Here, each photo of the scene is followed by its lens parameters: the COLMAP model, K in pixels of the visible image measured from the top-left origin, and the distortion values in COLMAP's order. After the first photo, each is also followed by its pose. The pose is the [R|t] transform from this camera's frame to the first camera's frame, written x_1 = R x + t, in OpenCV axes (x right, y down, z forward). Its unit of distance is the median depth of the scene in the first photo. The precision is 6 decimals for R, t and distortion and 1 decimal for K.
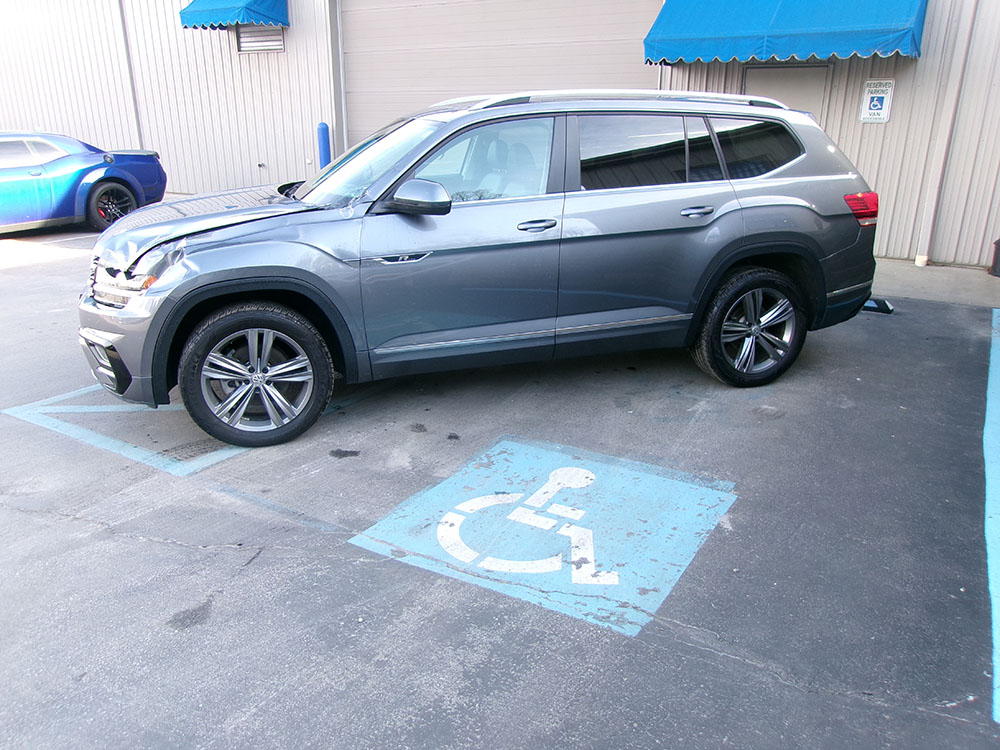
lens RADIAL K [[766.6, 0, 500.3], [0, 766.6, 378.0], [0, 0, 1]] dist [-0.039285, 0.061555]
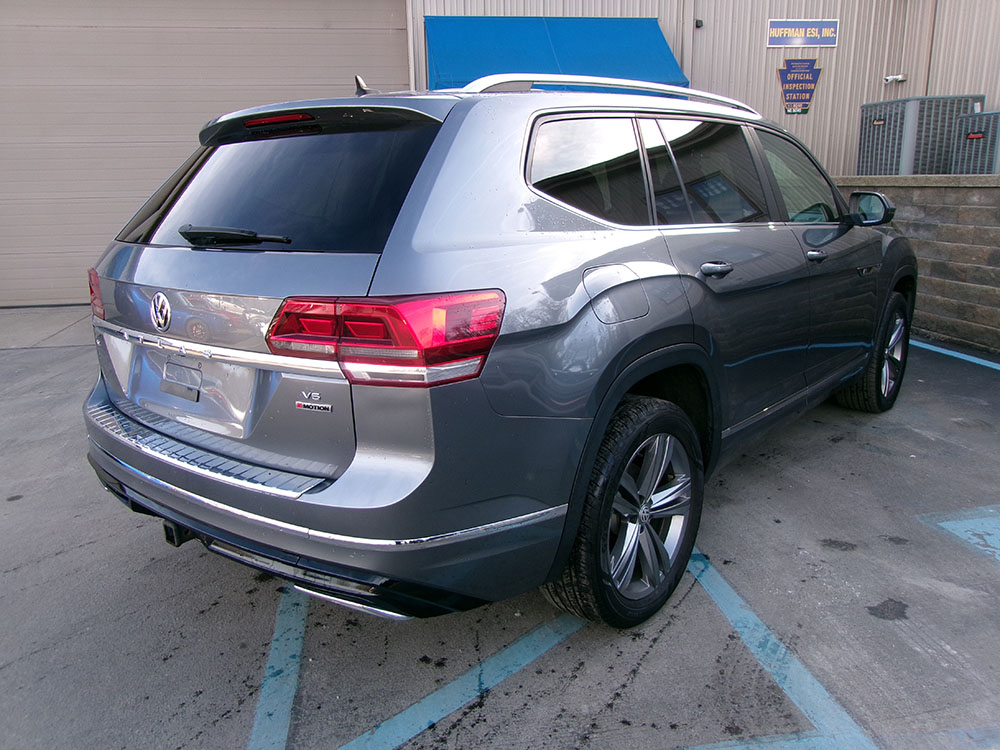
lens RADIAL K [[769.4, 0, 500.0], [0, 769.4, 375.0], [0, 0, 1]] dist [-0.037498, 0.060823]
pose [[0.766856, -0.174956, 0.617513, -0.896693], [0.231893, 0.972662, -0.012397, -0.181156], [-0.598463, 0.152703, 0.786463, 0.696735]]
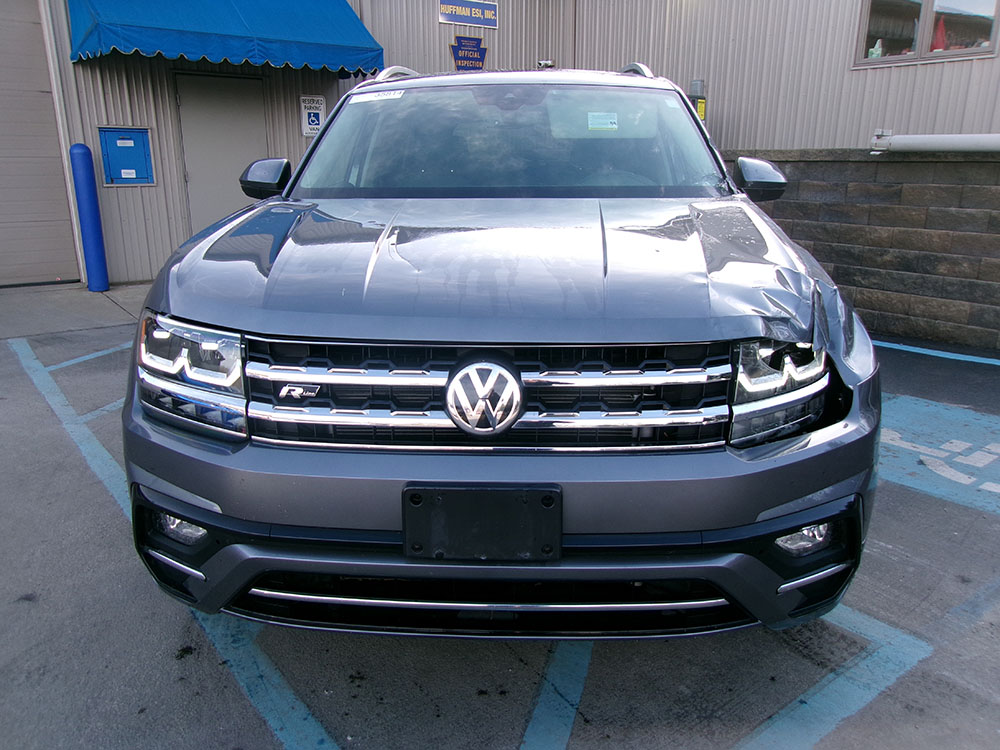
lens RADIAL K [[769.4, 0, 500.0], [0, 769.4, 375.0], [0, 0, 1]] dist [-0.037498, 0.060823]
pose [[0.364869, -0.256777, 0.894951, -1.009474], [0.306419, 0.940788, 0.145002, -0.255878], [-0.879192, 0.221323, 0.421945, 0.991448]]
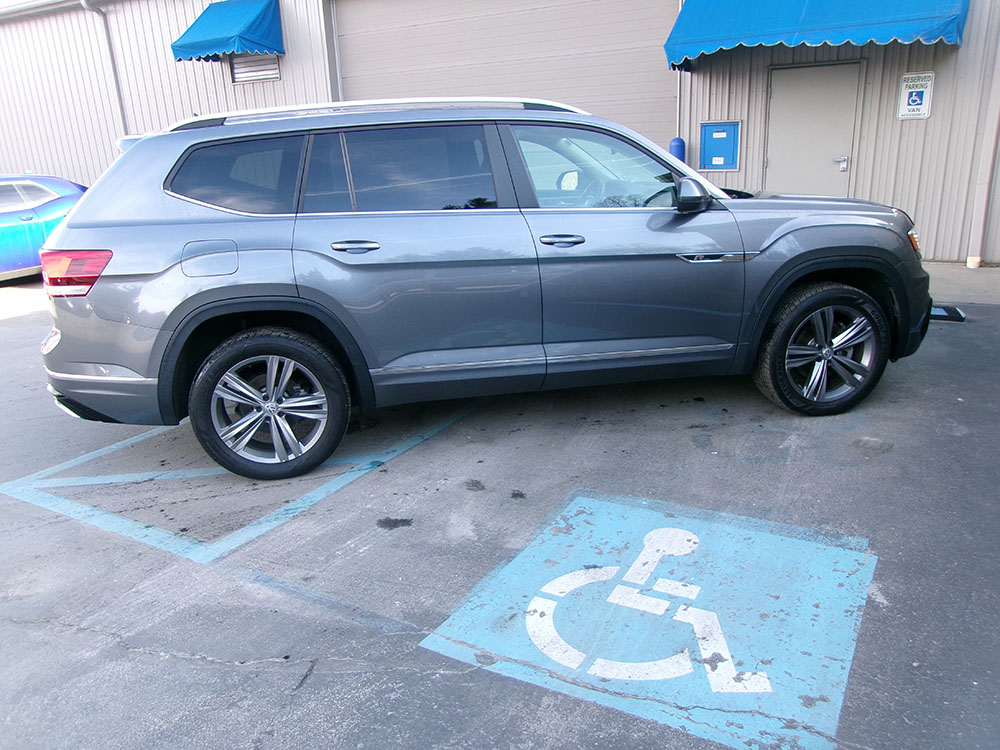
lens RADIAL K [[769.4, 0, 500.0], [0, 769.4, 375.0], [0, 0, 1]] dist [-0.037498, 0.060823]
pose [[0.998734, -0.050289, -0.000798, -0.083333], [0.050236, 0.998198, -0.032816, -0.033658], [0.002447, 0.032735, 0.999461, 0.152831]]
